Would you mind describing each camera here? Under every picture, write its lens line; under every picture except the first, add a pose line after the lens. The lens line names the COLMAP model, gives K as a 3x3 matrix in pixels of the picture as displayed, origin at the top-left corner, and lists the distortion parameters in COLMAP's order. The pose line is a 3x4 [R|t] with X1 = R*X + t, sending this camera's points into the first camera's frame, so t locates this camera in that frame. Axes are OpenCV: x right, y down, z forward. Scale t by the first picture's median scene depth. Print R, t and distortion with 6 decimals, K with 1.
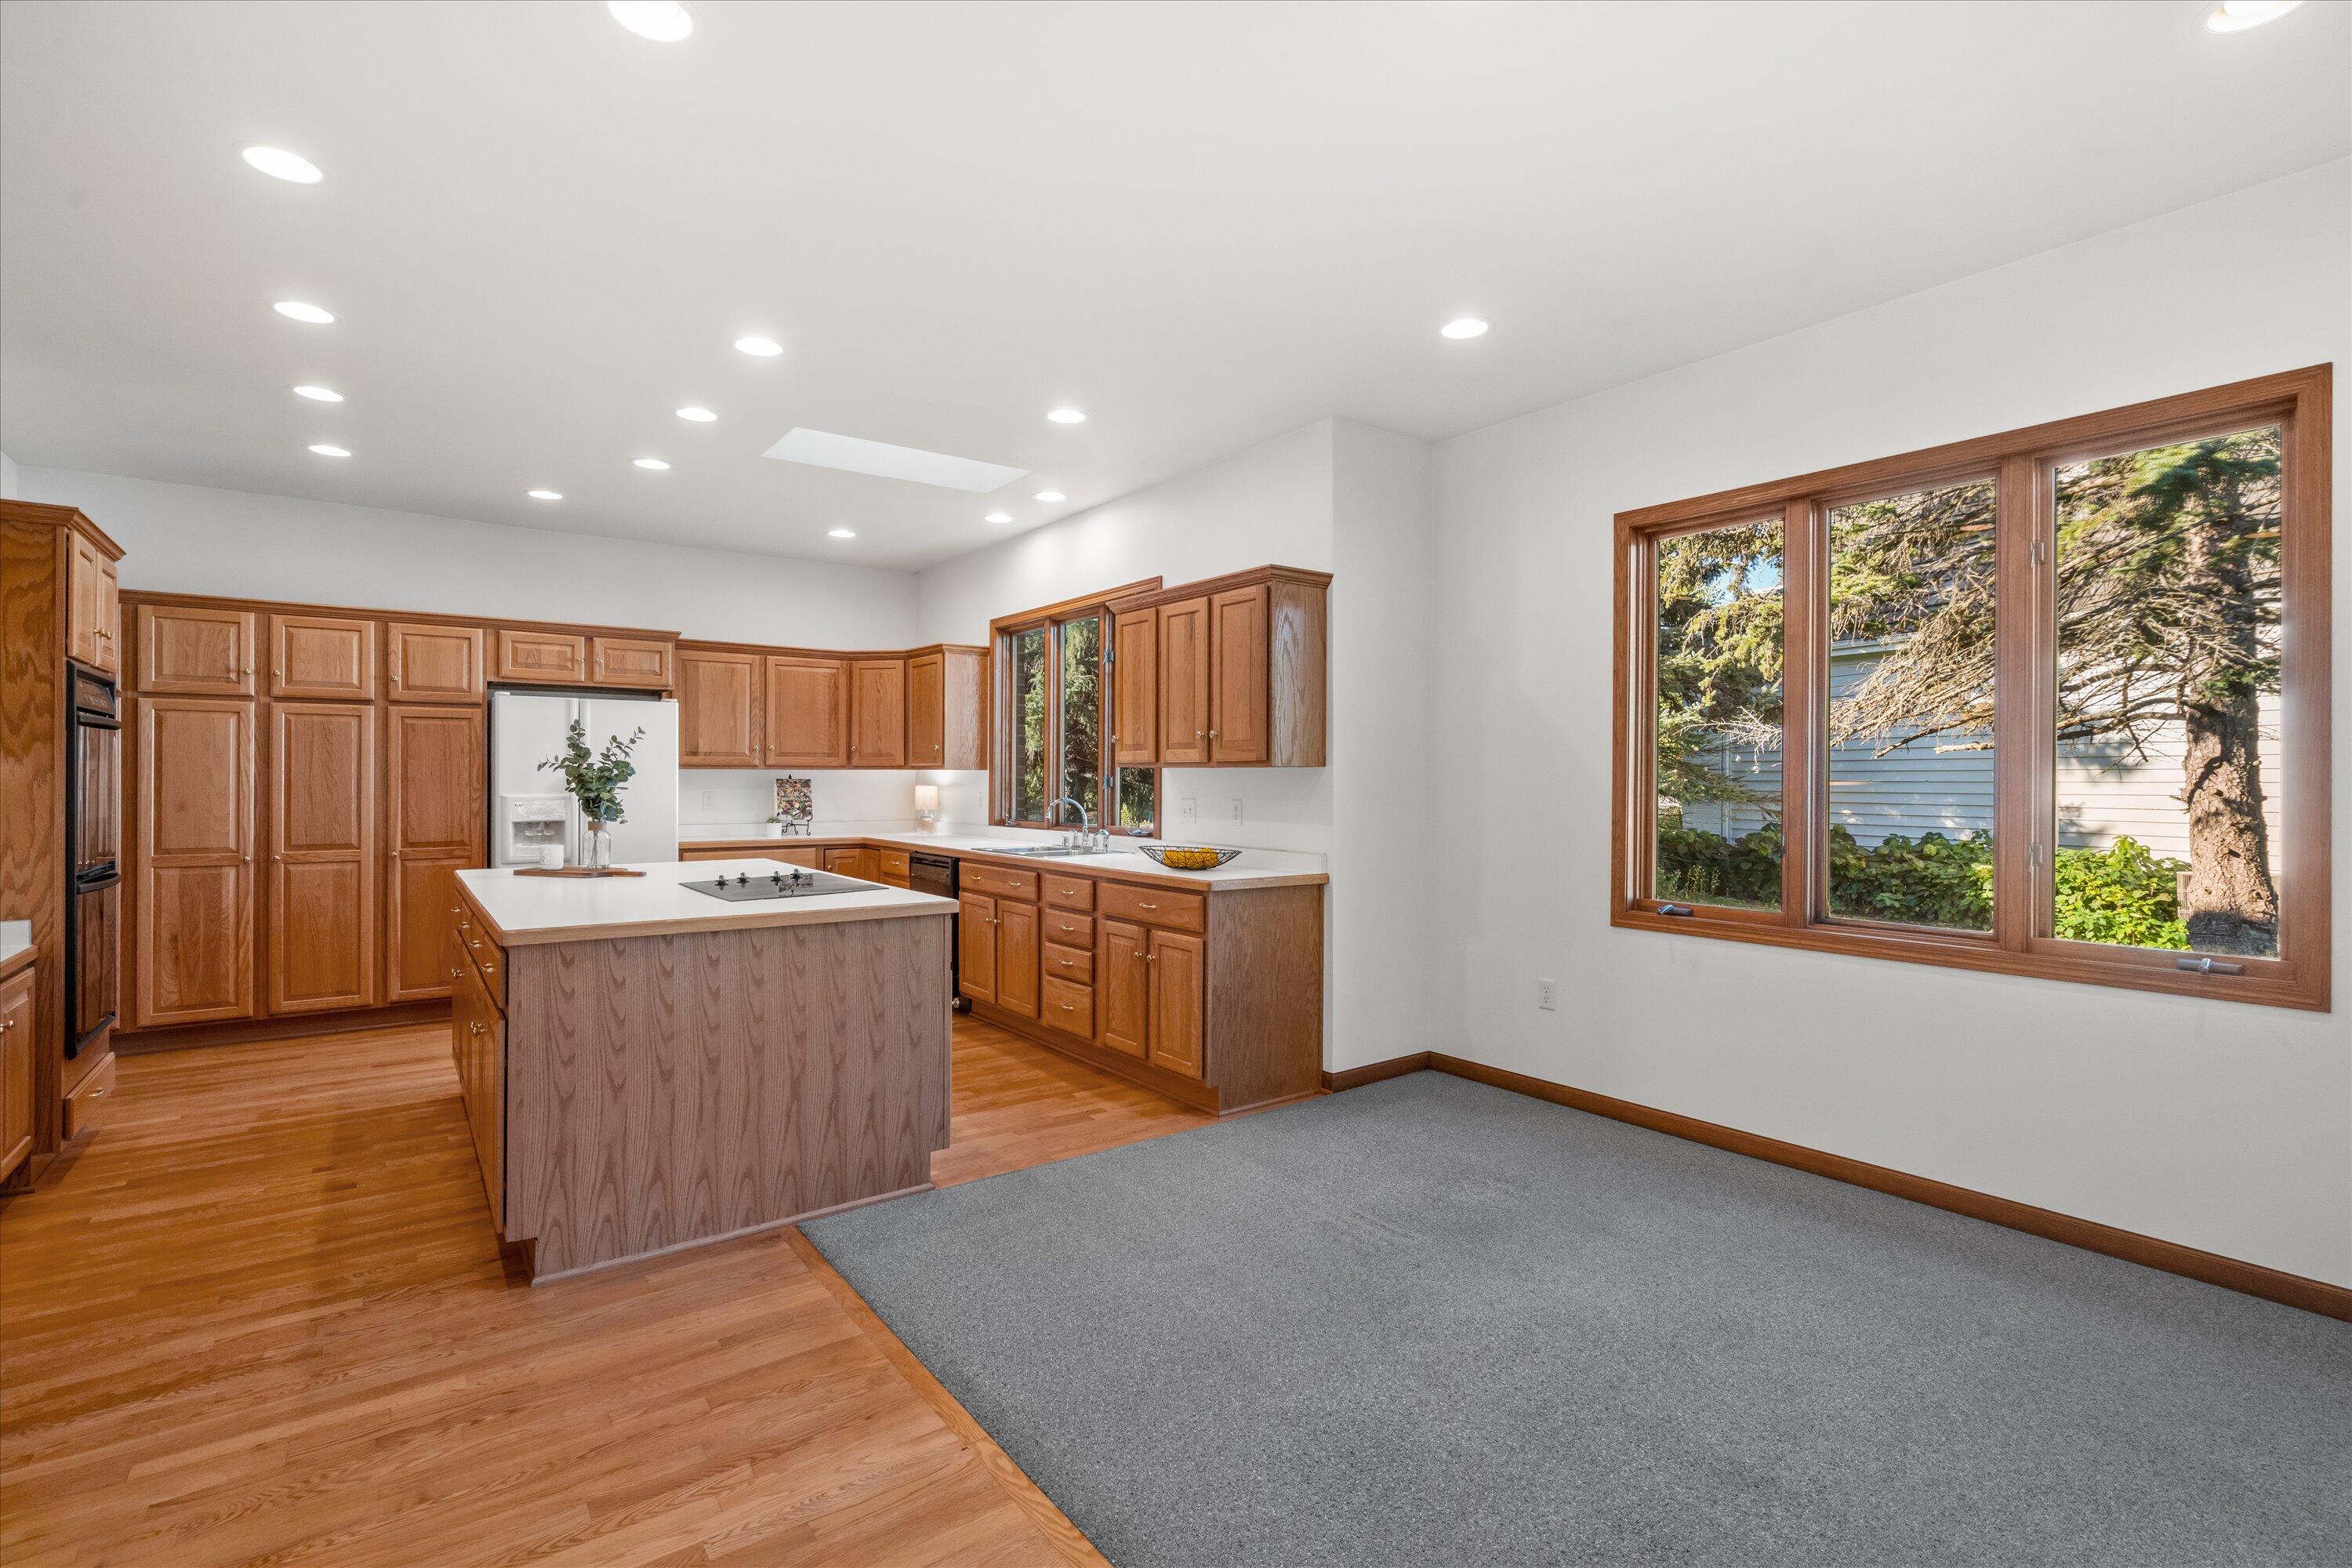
lens RADIAL K [[1075.2, 0, 1176.0], [0, 1075.2, 784.0], [0, 0, 1]] dist [-0.006091, 0.000147]
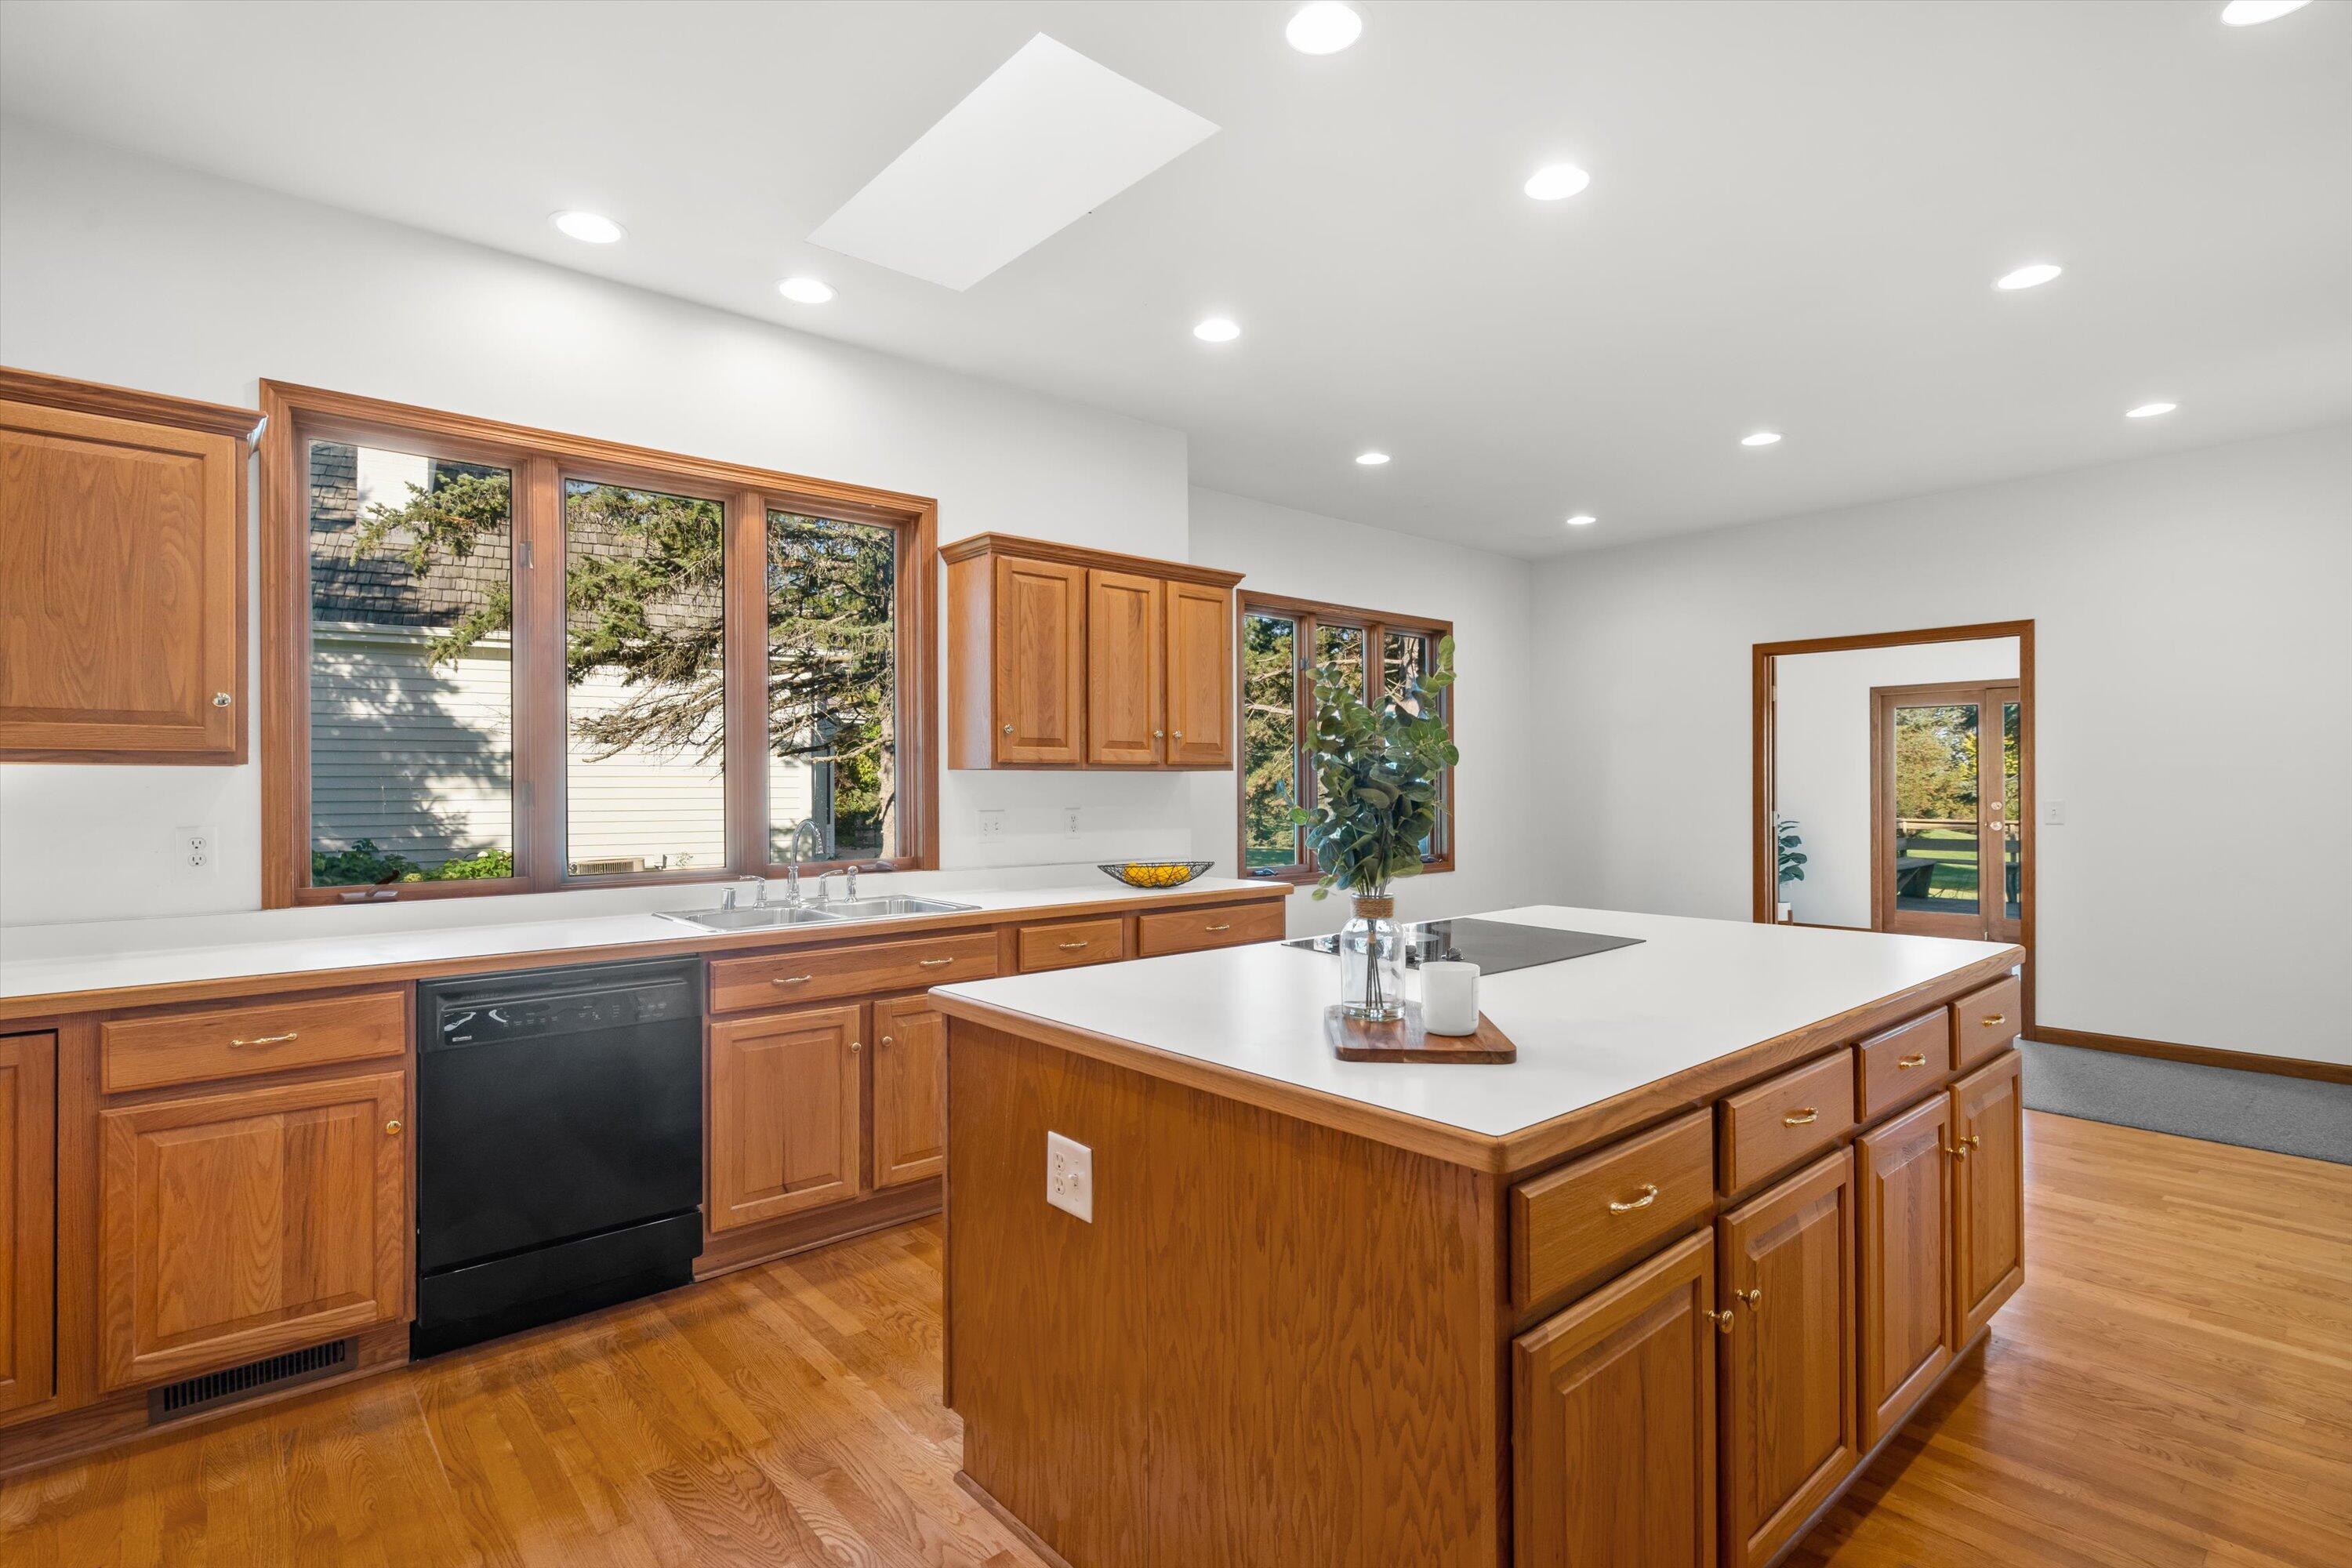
lens RADIAL K [[1134.5, 0, 1176.0], [0, 1134.5, 784.0], [0, 0, 1]] dist [0.000553, 0.000233]
pose [[-0.080689, -0.001539, 0.996738, -0.758048], [0.008467, 0.999962, 0.002230, -0.005780], [-0.996703, 0.008620, -0.080673, 0.885641]]
